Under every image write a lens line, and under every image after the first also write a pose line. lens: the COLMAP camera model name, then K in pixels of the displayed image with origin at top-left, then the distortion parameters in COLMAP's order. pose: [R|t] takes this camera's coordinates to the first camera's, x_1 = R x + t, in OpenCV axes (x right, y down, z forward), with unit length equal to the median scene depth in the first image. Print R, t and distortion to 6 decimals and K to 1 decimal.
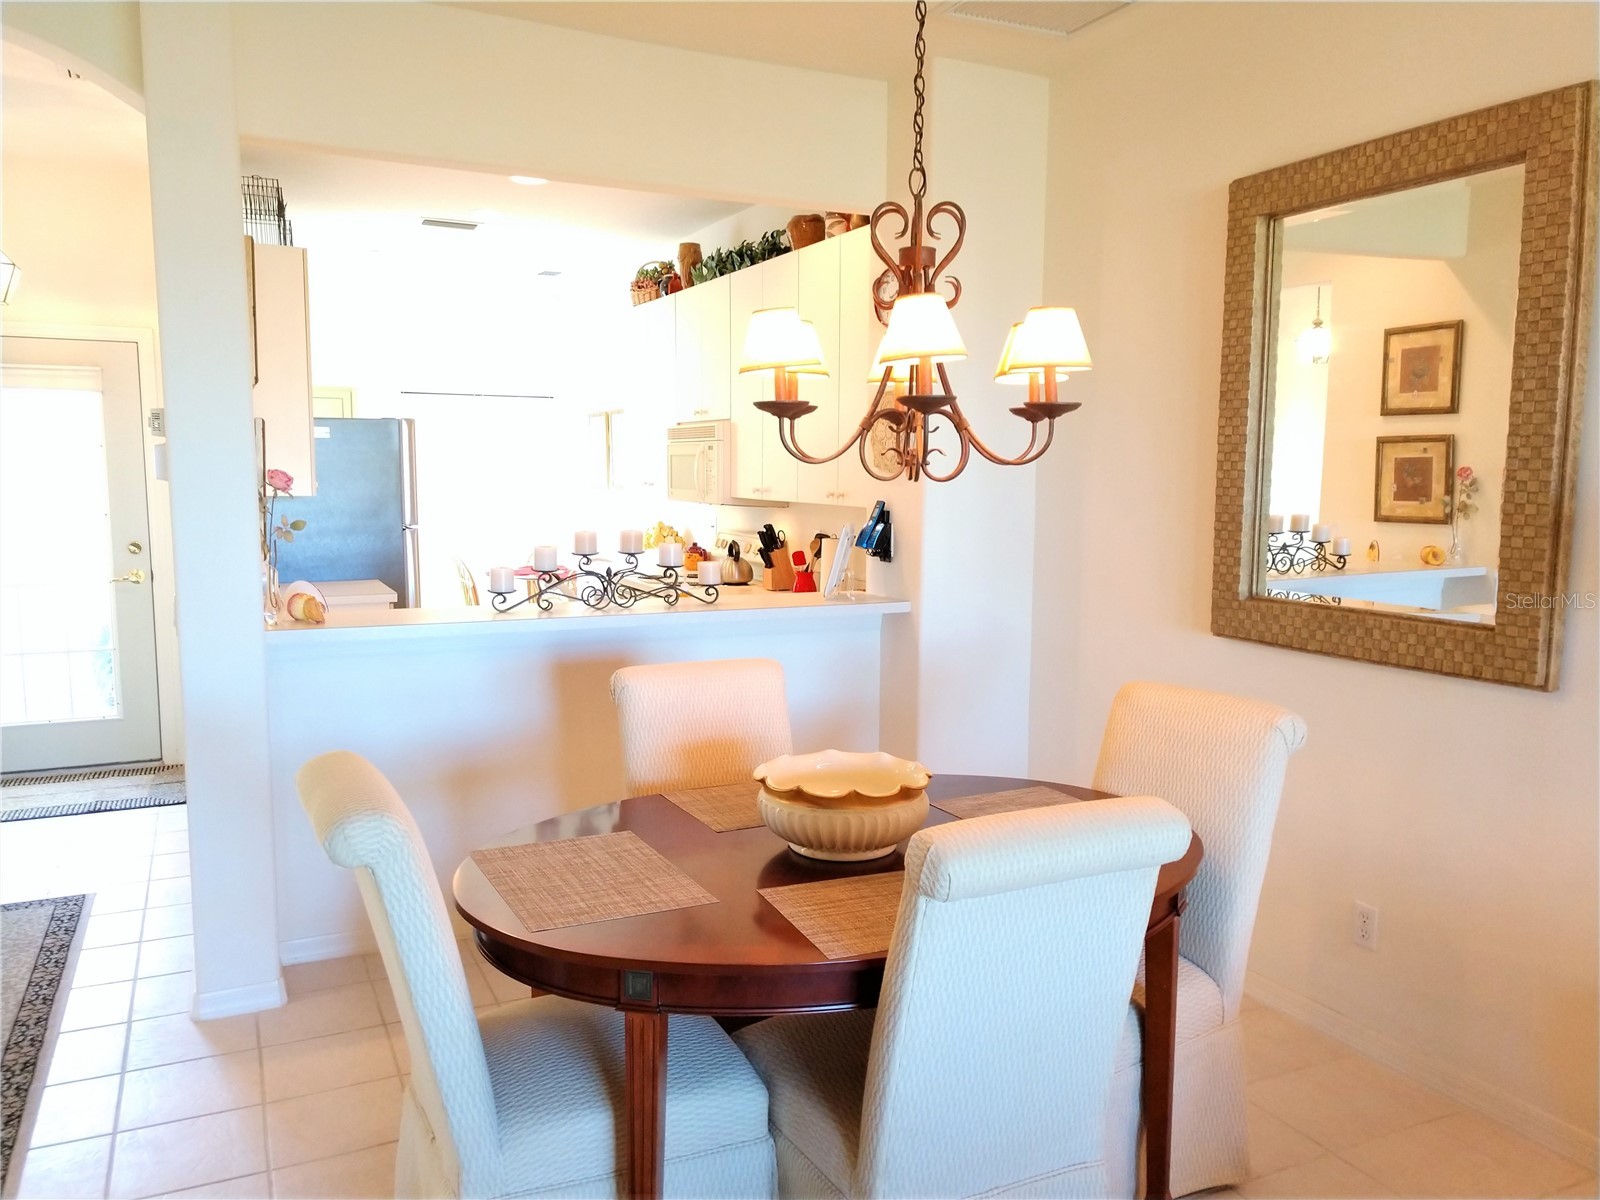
lens RADIAL K [[1218.7, 0, 798.1], [0, 1218.7, 597.7], [0, 0, 1]] dist [0.022059, -0.003774]
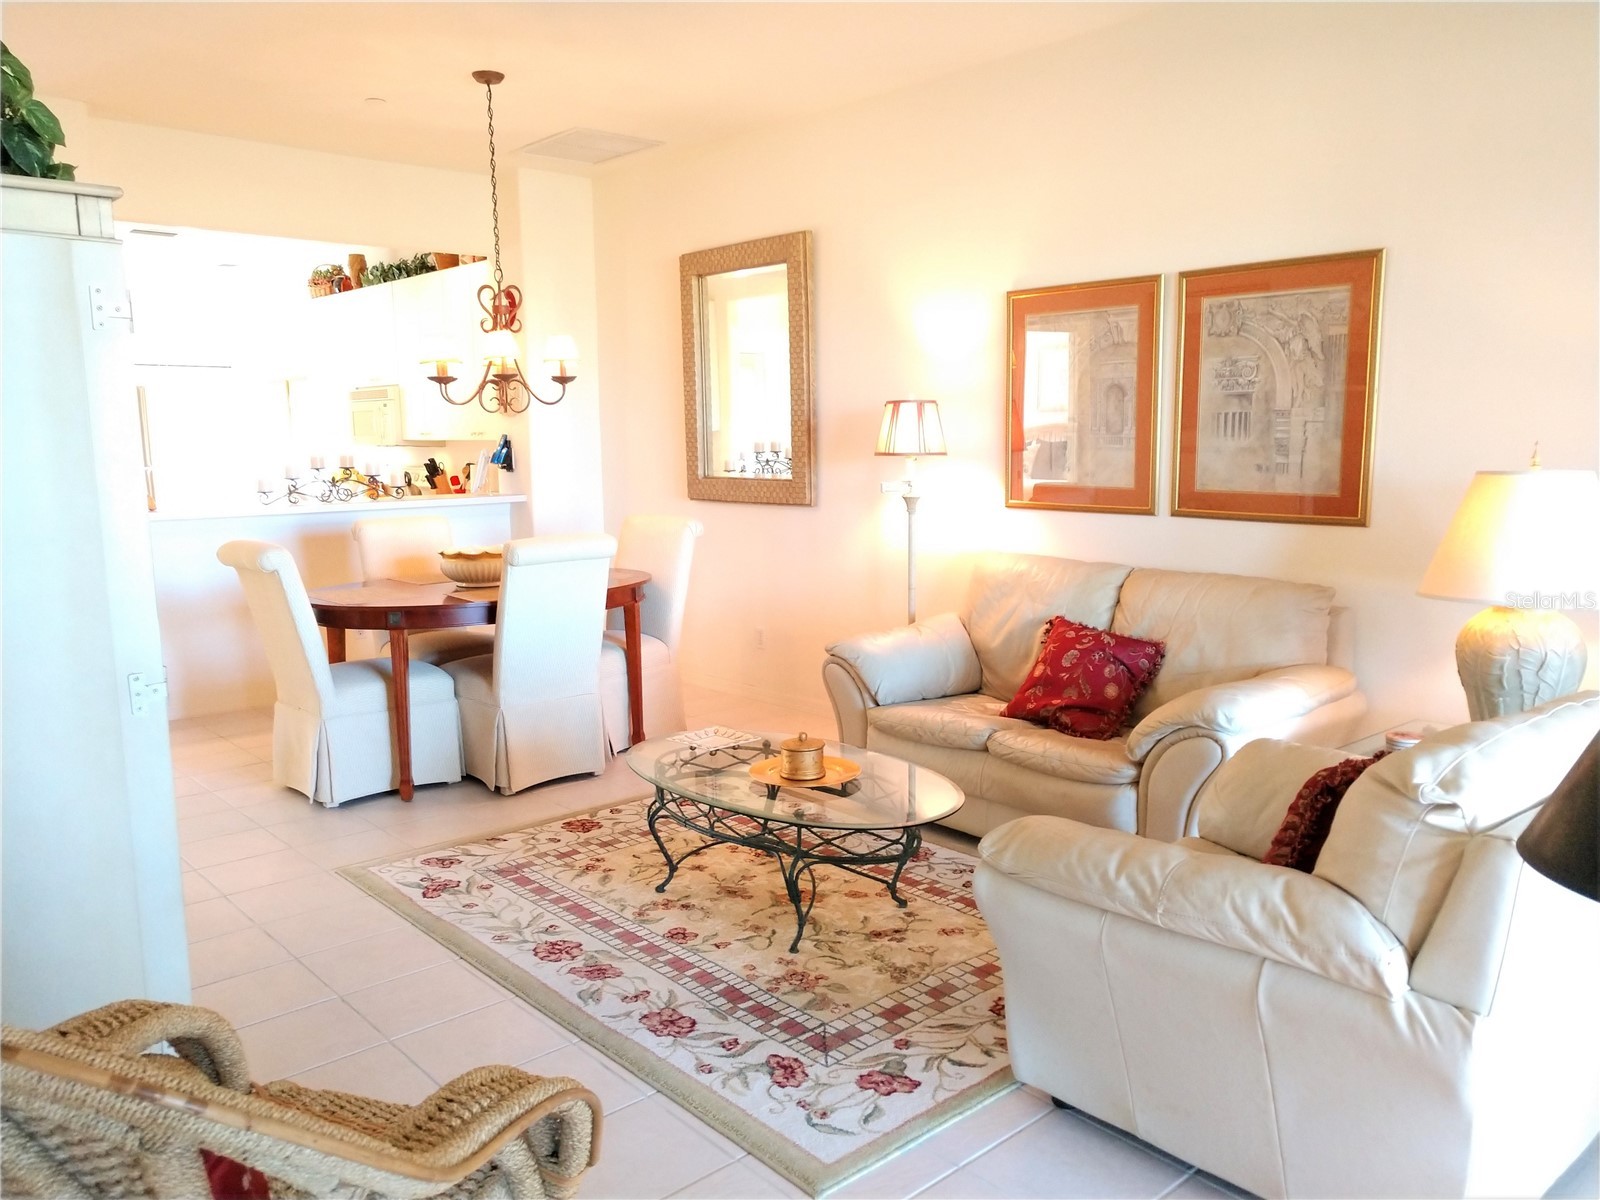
lens RADIAL K [[1218.7, 0, 798.5], [0, 1218.7, 604.9], [0, 0, 1]] dist [0.022059, -0.003774]
pose [[0.962376, -0.058795, 0.265284, -0.000374], [0.049477, 0.997905, 0.041679, 0.106410], [-0.267179, -0.026986, 0.963269, -0.730519]]
